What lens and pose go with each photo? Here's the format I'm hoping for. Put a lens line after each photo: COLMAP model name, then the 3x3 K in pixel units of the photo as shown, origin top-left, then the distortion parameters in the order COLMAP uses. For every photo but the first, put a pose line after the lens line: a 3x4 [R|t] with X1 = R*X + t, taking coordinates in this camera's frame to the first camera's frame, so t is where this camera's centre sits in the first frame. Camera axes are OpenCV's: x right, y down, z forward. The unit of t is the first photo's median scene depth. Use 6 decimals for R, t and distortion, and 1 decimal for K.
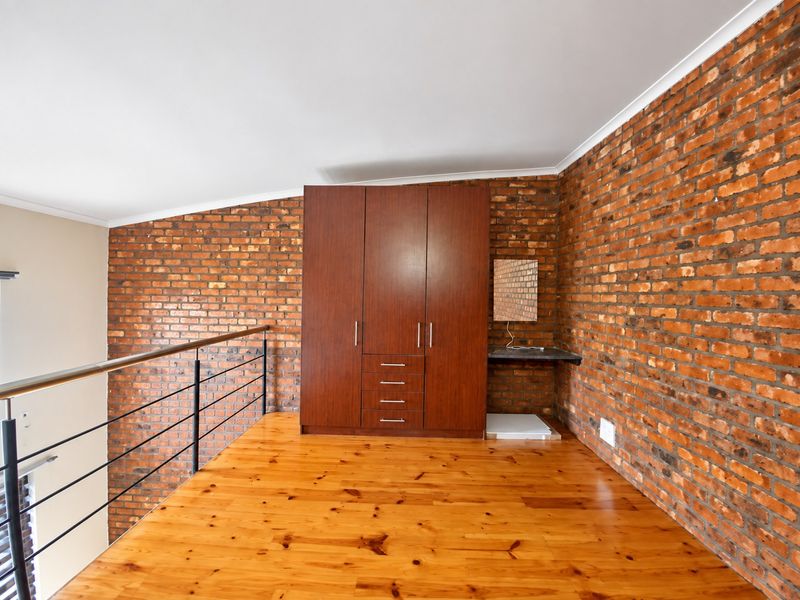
lens RADIAL K [[328.6, 0, 392.8], [0, 328.6, 294.1], [0, 0, 1]] dist [-0.002779, -0.001448]
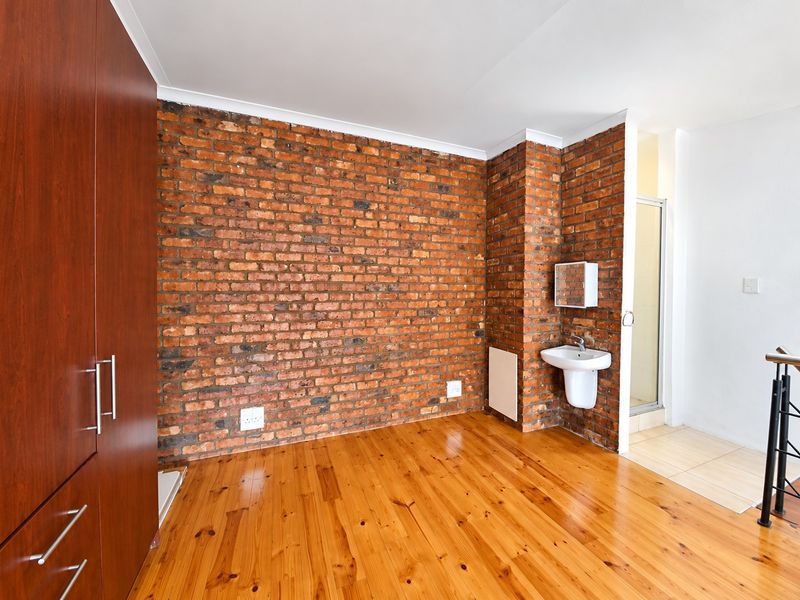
lens RADIAL K [[328.6, 0, 401.3], [0, 328.6, 301.9], [0, 0, 1]] dist [-0.002779, -0.001448]
pose [[-0.409116, -0.052820, 0.910952, -0.549830], [-0.012264, 0.998551, 0.052391, 0.001752], [-0.912400, 0.010263, -0.409171, 1.255035]]
